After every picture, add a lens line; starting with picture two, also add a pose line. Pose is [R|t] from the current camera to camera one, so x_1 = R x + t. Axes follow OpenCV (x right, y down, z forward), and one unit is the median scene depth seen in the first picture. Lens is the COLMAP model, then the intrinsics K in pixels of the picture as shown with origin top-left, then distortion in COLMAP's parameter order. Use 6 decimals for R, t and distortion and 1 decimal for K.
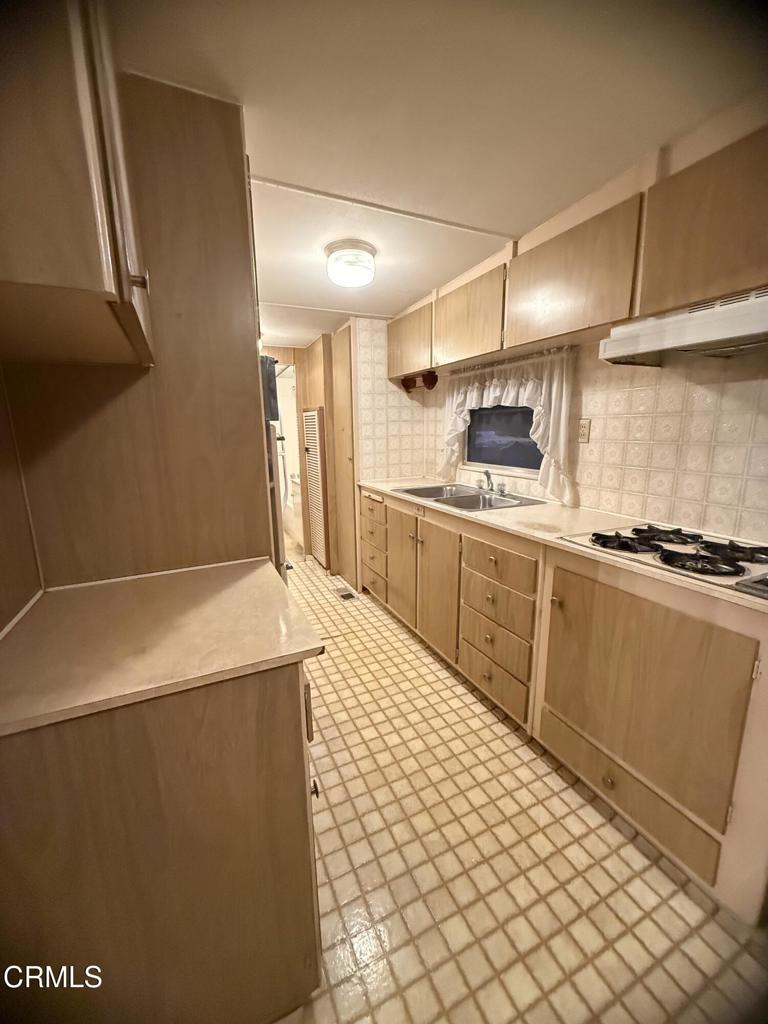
lens RADIAL K [[408.7, 0, 385.2], [0, 408.7, 508.7], [0, 0, 1]] dist [-0.001516, -0.000143]
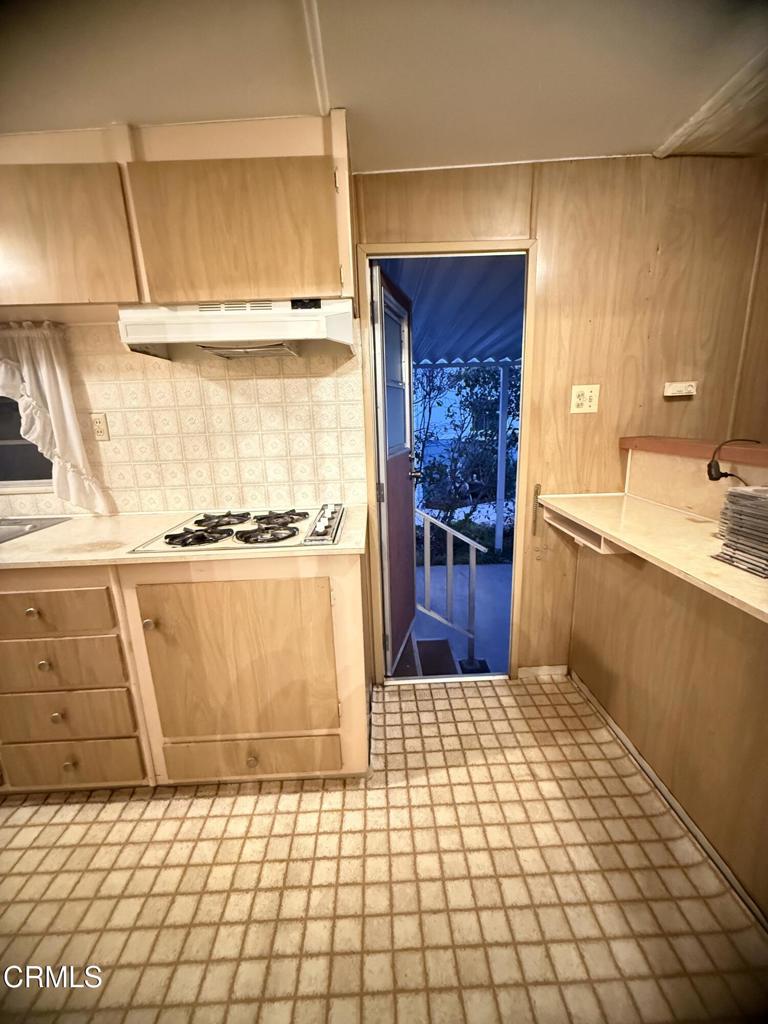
lens RADIAL K [[408.7, 0, 385.2], [0, 408.7, 508.7], [0, 0, 1]] dist [-0.001516, -0.000143]
pose [[0.402912, -0.210213, 0.890771, -0.090412], [0.205836, 0.969145, 0.135605, -0.020012], [-0.891792, 0.128716, 0.433750, 0.137923]]
